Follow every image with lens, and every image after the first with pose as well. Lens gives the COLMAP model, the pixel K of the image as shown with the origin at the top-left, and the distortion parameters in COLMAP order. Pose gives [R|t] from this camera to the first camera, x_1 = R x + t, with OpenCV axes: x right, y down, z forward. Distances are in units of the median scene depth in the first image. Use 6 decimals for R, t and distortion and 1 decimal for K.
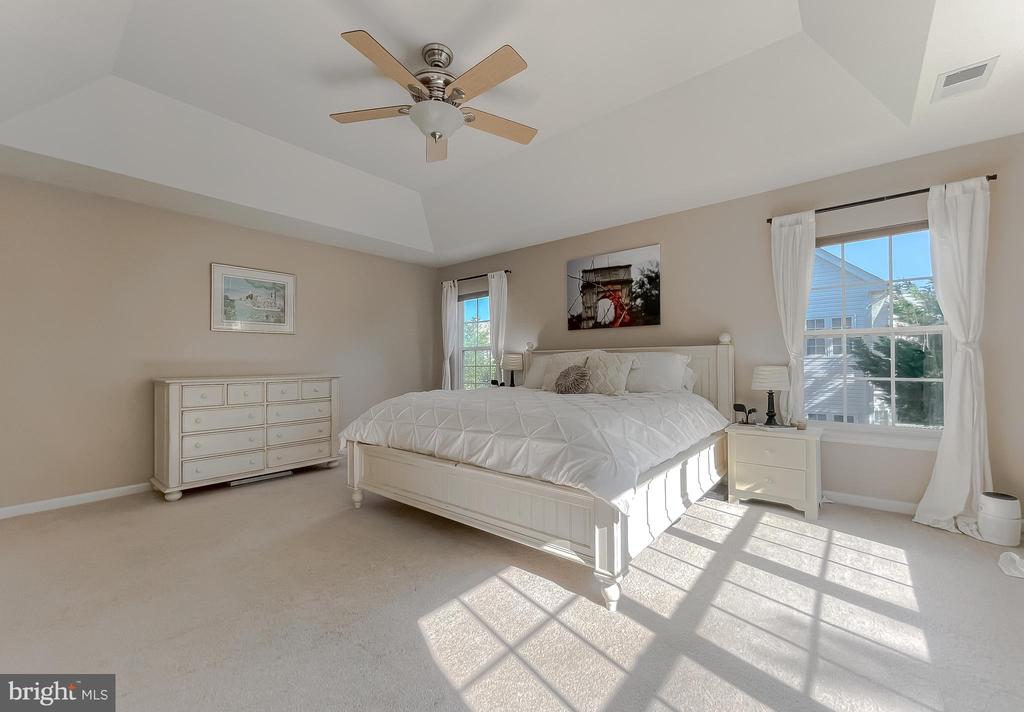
lens RADIAL K [[420.3, 0, 510.3], [0, 420.3, 358.7], [0, 0, 1]] dist [0.003493, -0.001546]
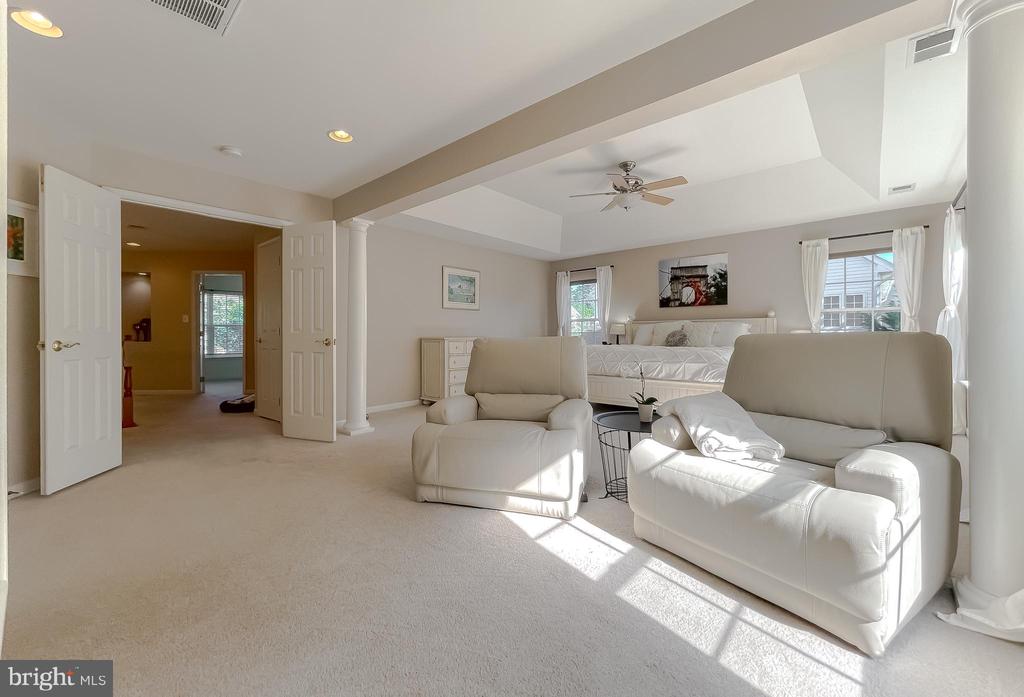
lens RADIAL K [[412.0, 0, 514.9], [0, 412.0, 335.3], [0, 0, 1]] dist [-0.004426, 0.000630]
pose [[0.999496, 0.002850, -0.031609, -0.359428], [-0.002543, 0.999949, 0.009747, 0.018929], [0.031635, -0.009661, 0.999453, -0.517448]]
